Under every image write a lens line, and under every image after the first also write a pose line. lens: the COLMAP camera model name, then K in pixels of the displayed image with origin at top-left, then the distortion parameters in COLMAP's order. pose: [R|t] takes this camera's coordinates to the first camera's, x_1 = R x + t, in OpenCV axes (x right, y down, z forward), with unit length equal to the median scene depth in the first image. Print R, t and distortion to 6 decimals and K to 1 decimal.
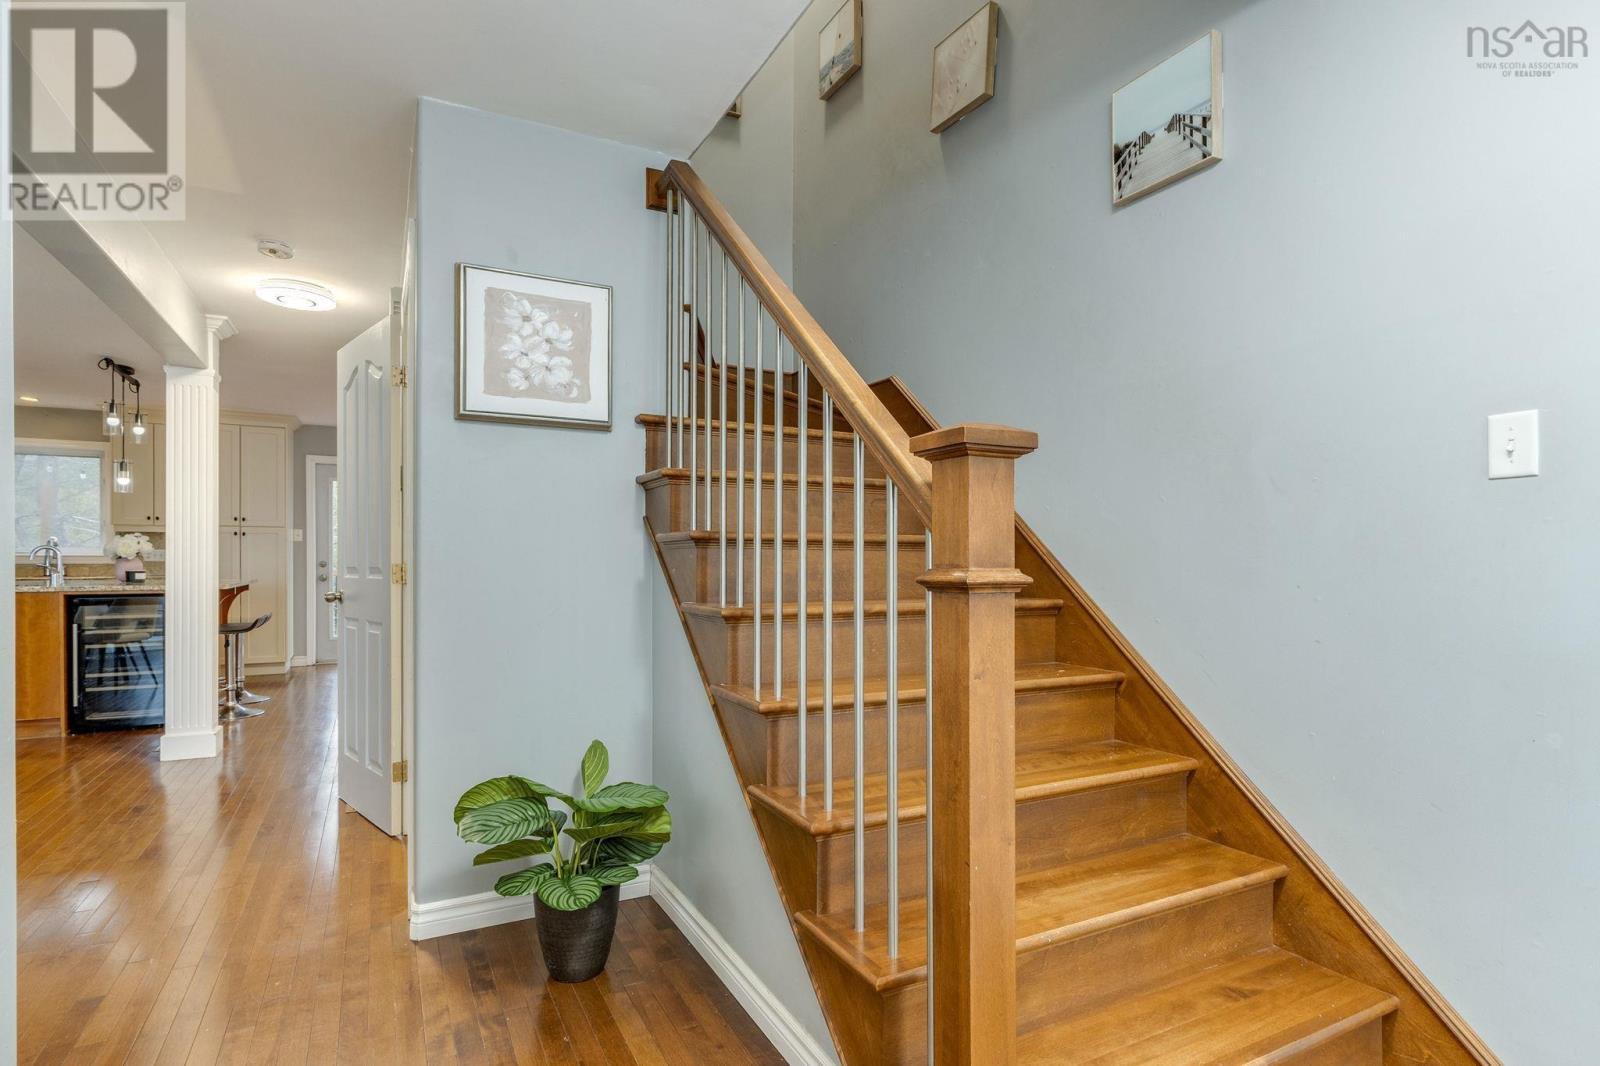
lens RADIAL K [[813.6, 0, 817.0], [0, 813.6, 559.9], [0, 0, 1]] dist [-0.006222, 0.004478]
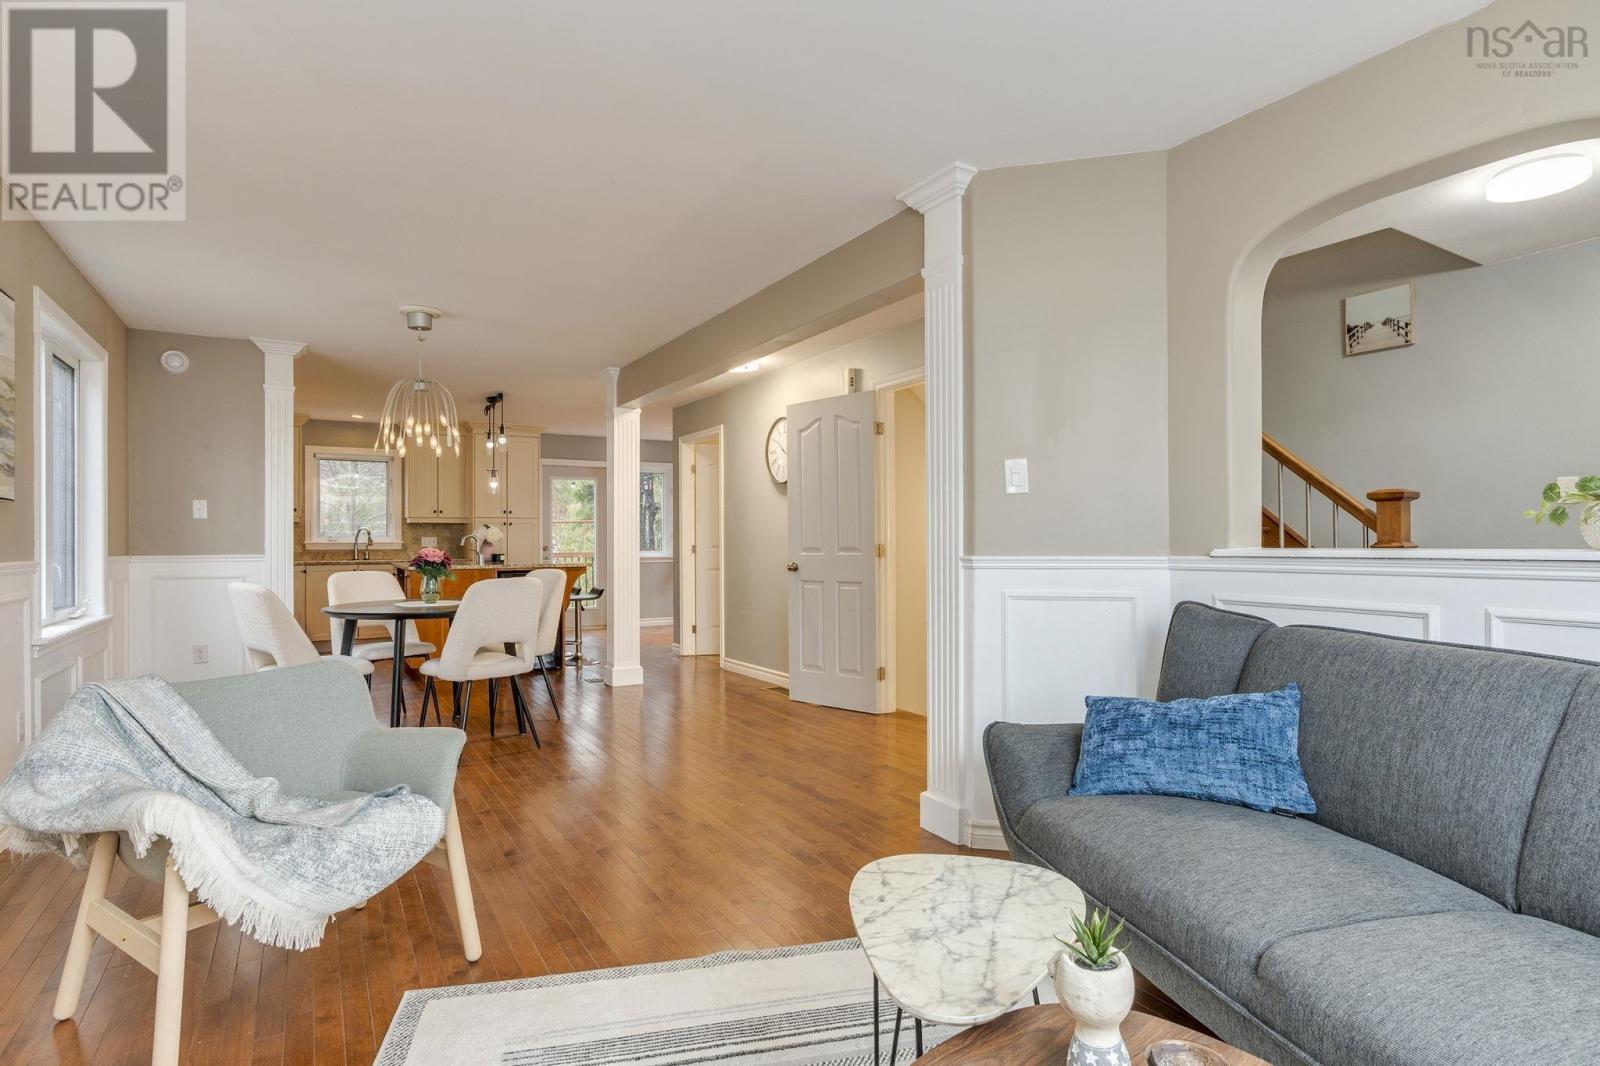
lens RADIAL K [[813.6, 0, 809.3], [0, 813.6, 533.7], [0, 0, 1]] dist [-0.006222, 0.004478]
pose [[0.997530, -0.006424, 0.069942, -0.493985], [0.007392, 0.999880, -0.013602, 0.004038], [-0.069846, 0.014085, 0.997458, -0.394952]]
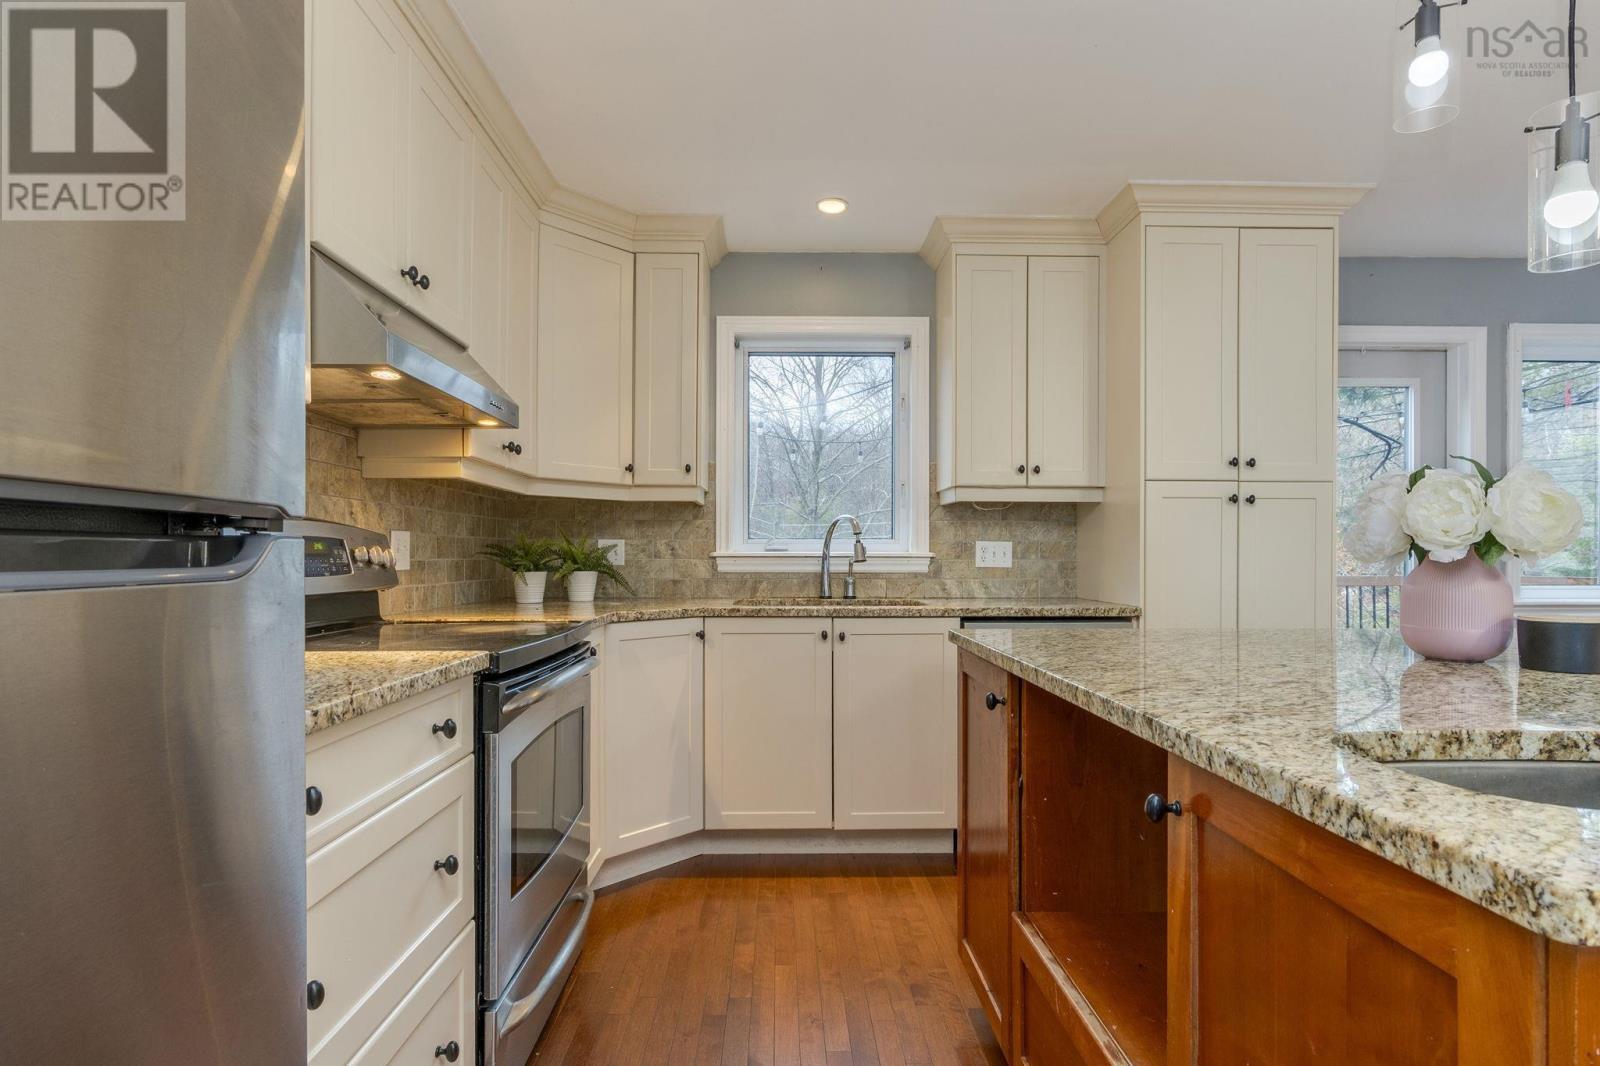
lens RADIAL K [[813.6, 0, 804.6], [0, 813.6, 558.9], [0, 0, 1]] dist [-0.006222, 0.004478]
pose [[0.893113, -0.001433, -0.449829, -1.053022], [-0.000680, 0.999989, -0.004535, -0.001266], [0.449831, 0.004356, 0.893103, 0.797555]]
